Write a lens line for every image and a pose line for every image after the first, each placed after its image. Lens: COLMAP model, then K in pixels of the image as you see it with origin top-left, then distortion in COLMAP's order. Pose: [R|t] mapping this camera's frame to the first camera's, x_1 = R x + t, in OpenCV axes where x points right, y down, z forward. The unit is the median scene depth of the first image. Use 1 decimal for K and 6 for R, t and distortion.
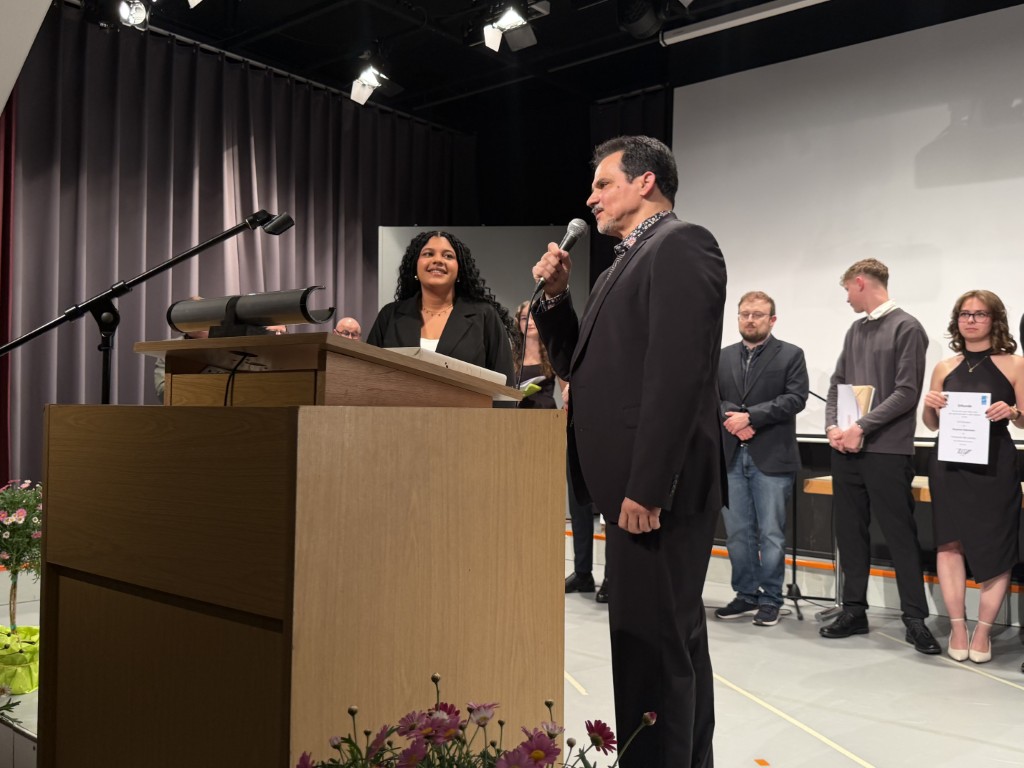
lens RADIAL K [[943.3, 0, 518.0], [0, 943.3, 392.1], [0, 0, 1]] dist [0.013762, -0.003282]
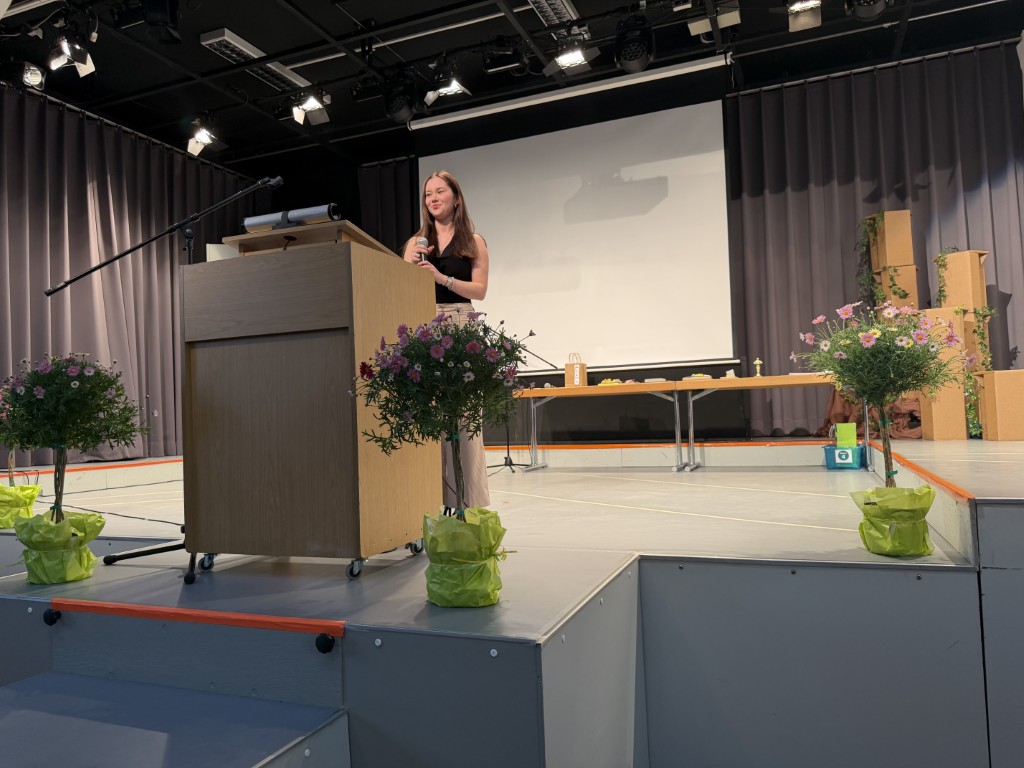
lens RADIAL K [[733.8, 0, 510.0], [0, 733.8, 386.5], [0, 0, 1]] dist [0.002426, -0.008301]
pose [[0.947856, -0.037340, 0.316503, -0.092768], [0.045752, 0.998769, -0.019185, 0.091786], [-0.315397, 0.032666, 0.948398, -0.194808]]
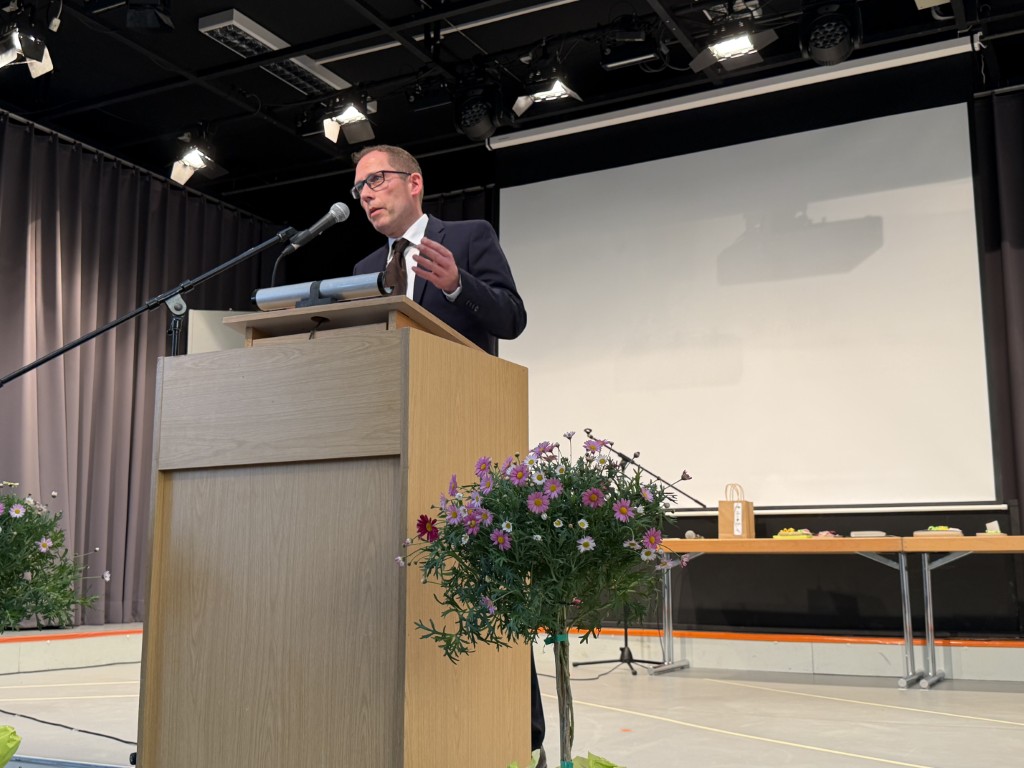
lens RADIAL K [[1116.1, 0, 512.1], [0, 1116.1, 380.3], [0, 0, 1]] dist [0.087227, -0.176762]
pose [[0.974984, 0.020073, 0.221369, -0.098886], [0.013141, 0.988967, -0.147552, 0.080959], [-0.221888, 0.146769, 0.963963, -0.188828]]
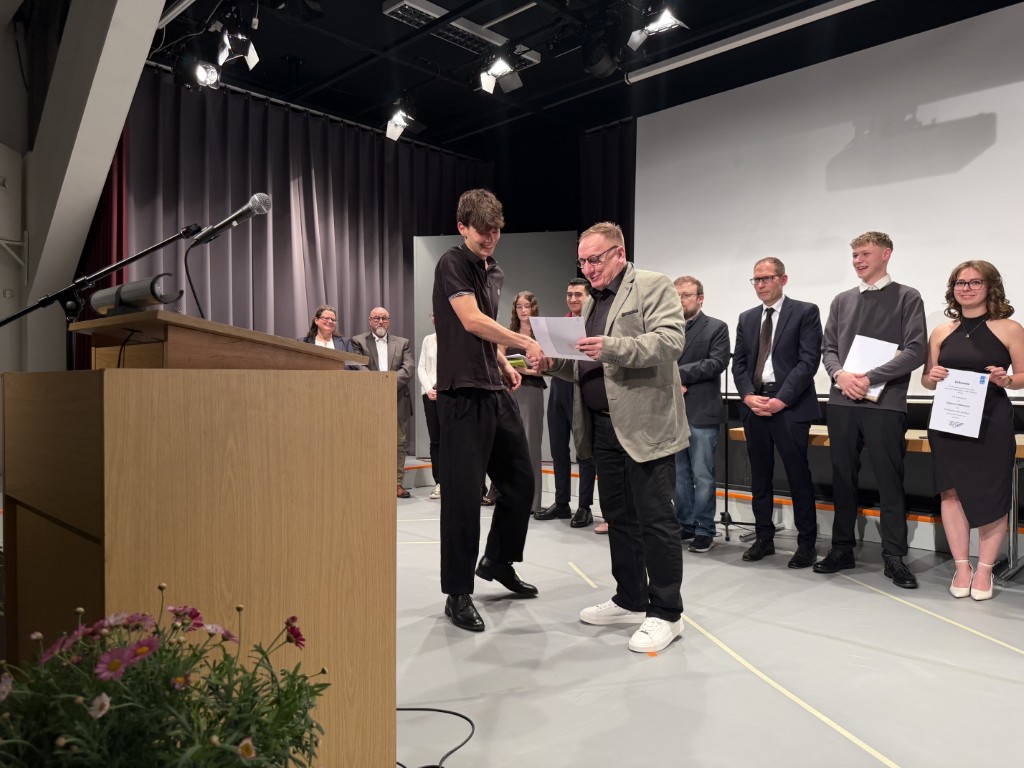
lens RADIAL K [[729.2, 0, 515.5], [0, 729.2, 376.6], [0, 0, 1]] dist [0.038807, -0.059648]
pose [[0.997333, -0.016568, -0.071087, 0.072246], [0.017713, 0.999723, 0.015514, 0.003792], [0.070810, -0.016732, 0.997349, 0.016440]]
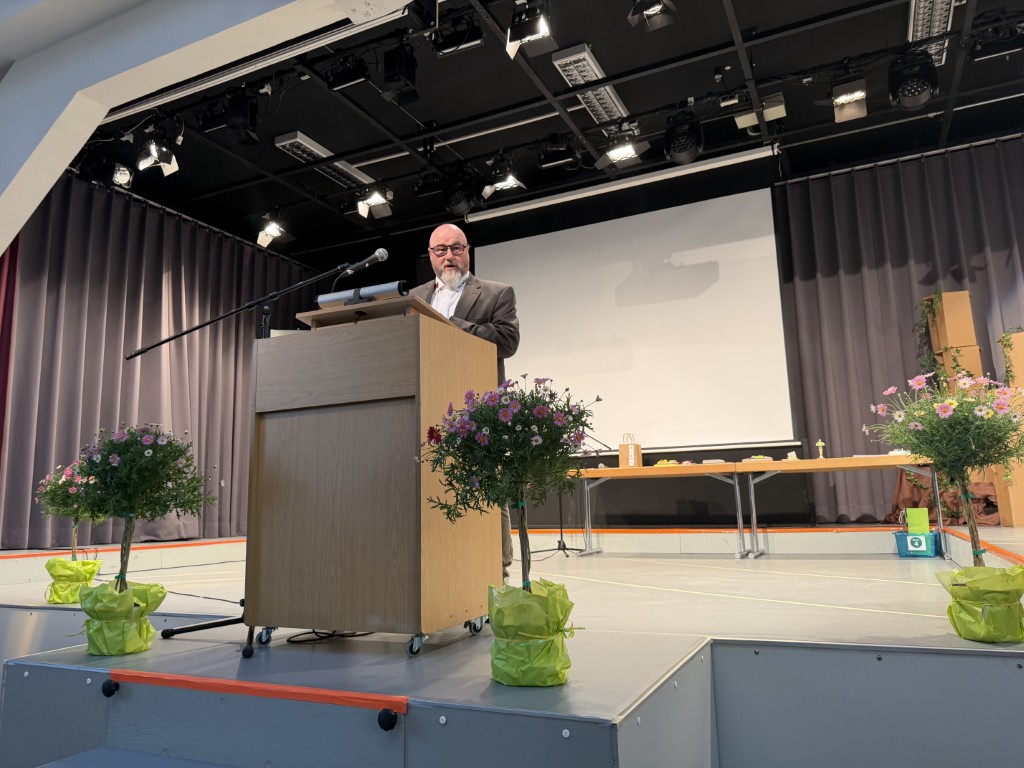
lens RADIAL K [[729.2, 0, 515.5], [0, 729.2, 376.6], [0, 0, 1]] dist [0.038807, -0.059648]
pose [[0.964557, 0.003836, 0.263846, -0.101606], [0.038187, 0.987340, -0.153955, 0.101045], [-0.261096, 0.158574, 0.952199, -0.190972]]
